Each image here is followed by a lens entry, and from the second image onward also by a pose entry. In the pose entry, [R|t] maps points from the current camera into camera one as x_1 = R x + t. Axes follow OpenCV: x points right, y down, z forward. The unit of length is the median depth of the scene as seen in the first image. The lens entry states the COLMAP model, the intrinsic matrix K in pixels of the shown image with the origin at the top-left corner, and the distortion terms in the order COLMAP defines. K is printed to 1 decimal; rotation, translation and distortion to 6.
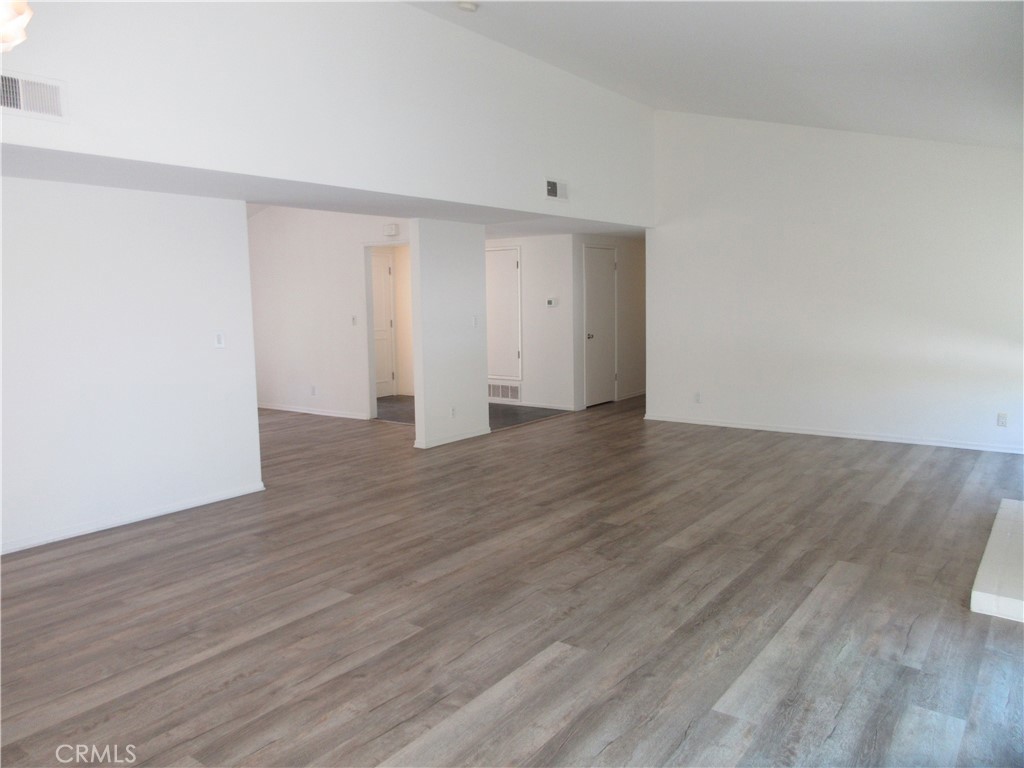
lens RADIAL K [[759.7, 0, 508.0], [0, 759.7, 401.5], [0, 0, 1]] dist [-0.001237, 0.006331]
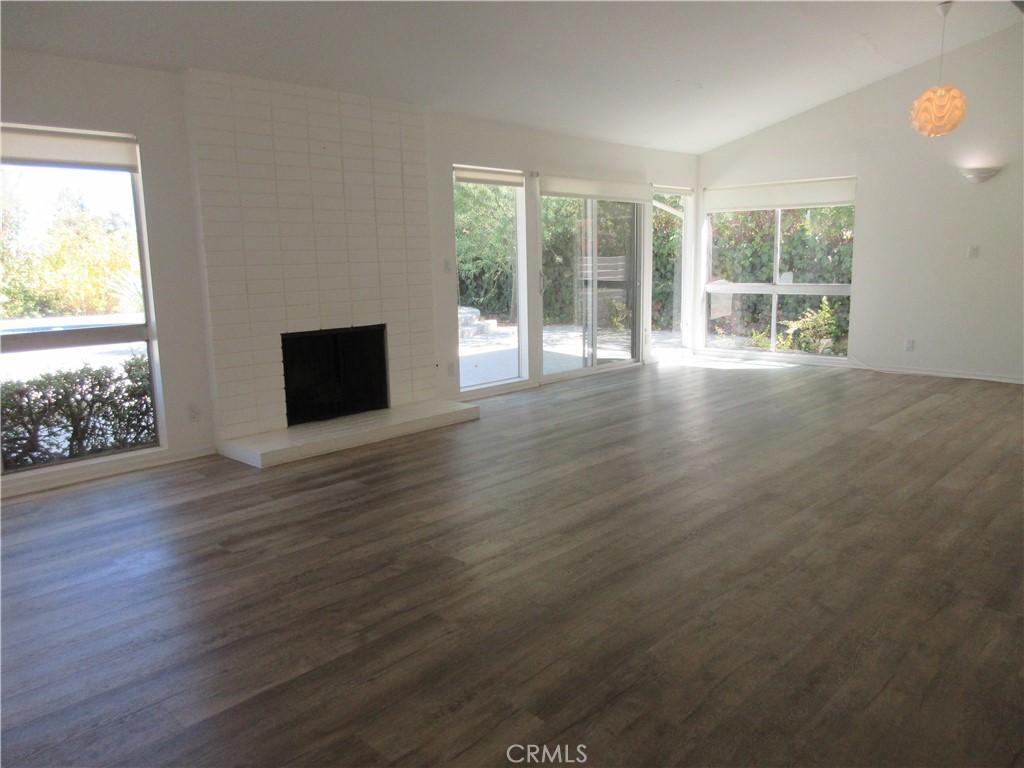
lens RADIAL K [[759.7, 0, 514.7], [0, 759.7, 380.3], [0, 0, 1]] dist [-0.001237, 0.006331]
pose [[-0.992743, 0.010462, 0.119802, 0.243890], [0.045867, 0.953843, 0.296783, -0.248435], [-0.111167, 0.300124, -0.947400, 2.021498]]
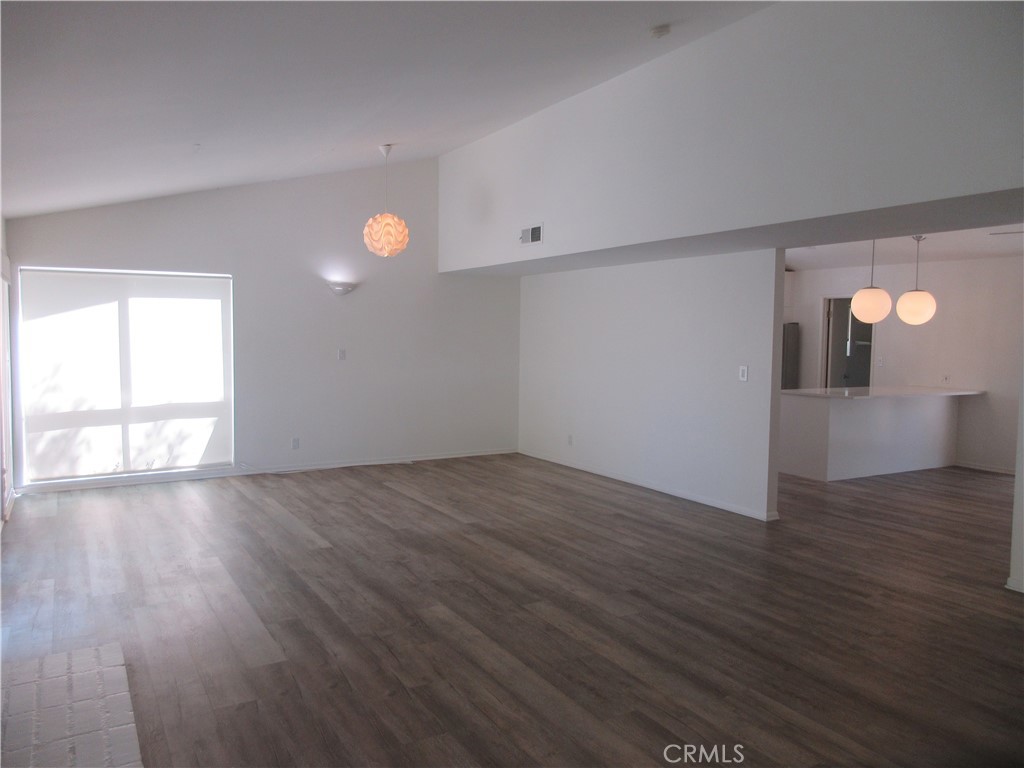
lens RADIAL K [[759.7, 0, 514.9], [0, 759.7, 383.7], [0, 0, 1]] dist [-0.001237, 0.006331]
pose [[-0.389790, 0.072094, -0.918077, 0.987381], [-0.132154, 0.982233, 0.133241, -0.211908], [0.911372, 0.173264, -0.373337, 1.357166]]
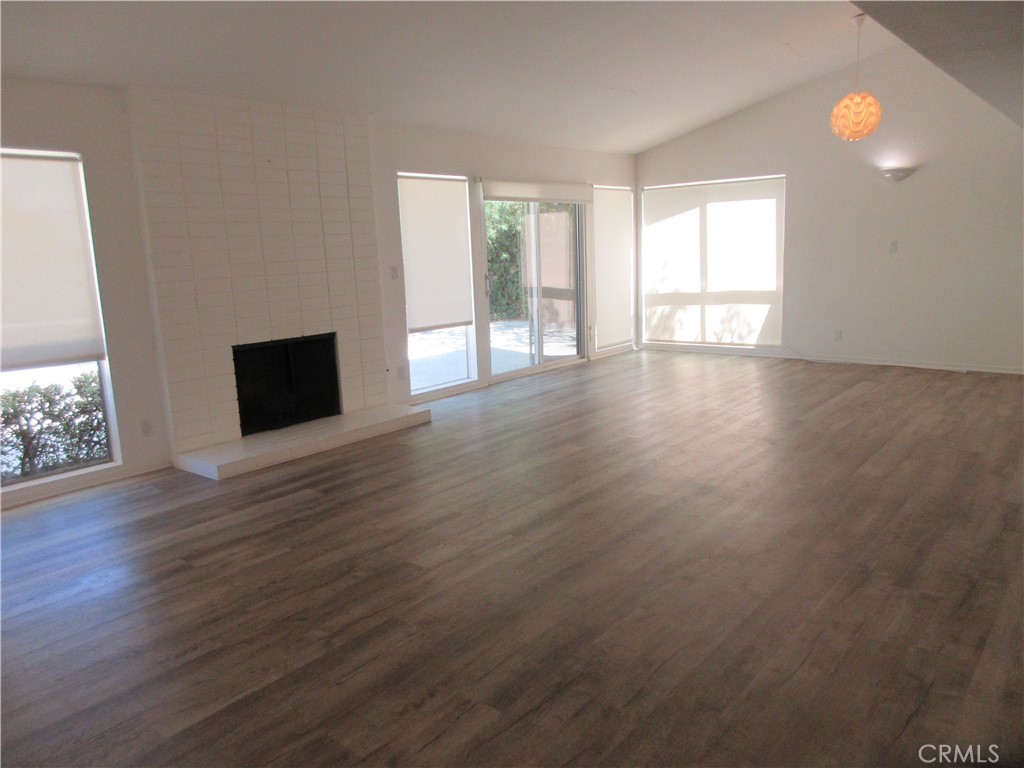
lens RADIAL K [[759.7, 0, 513.2], [0, 759.7, 378.0], [0, 0, 1]] dist [-0.001237, 0.006331]
pose [[-0.997571, 0.040837, 0.056431, 0.237122], [0.056389, 0.949051, 0.310036, -0.283370], [-0.040895, 0.312465, -0.949048, 2.057546]]
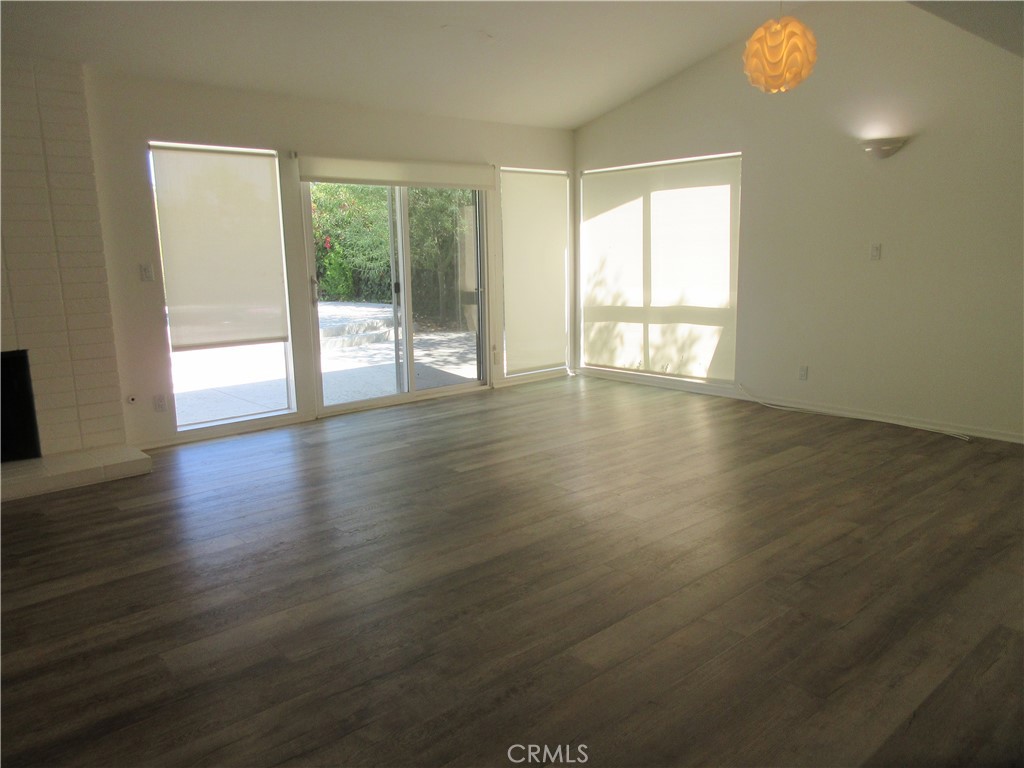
lens RADIAL K [[759.7, 0, 512.4], [0, 759.7, 377.9], [0, 0, 1]] dist [-0.001237, 0.006331]
pose [[-0.977687, -0.003253, 0.210042, -0.230574], [0.061553, 0.951556, 0.301251, -0.191026], [-0.200847, 0.307458, -0.930124, 1.592118]]
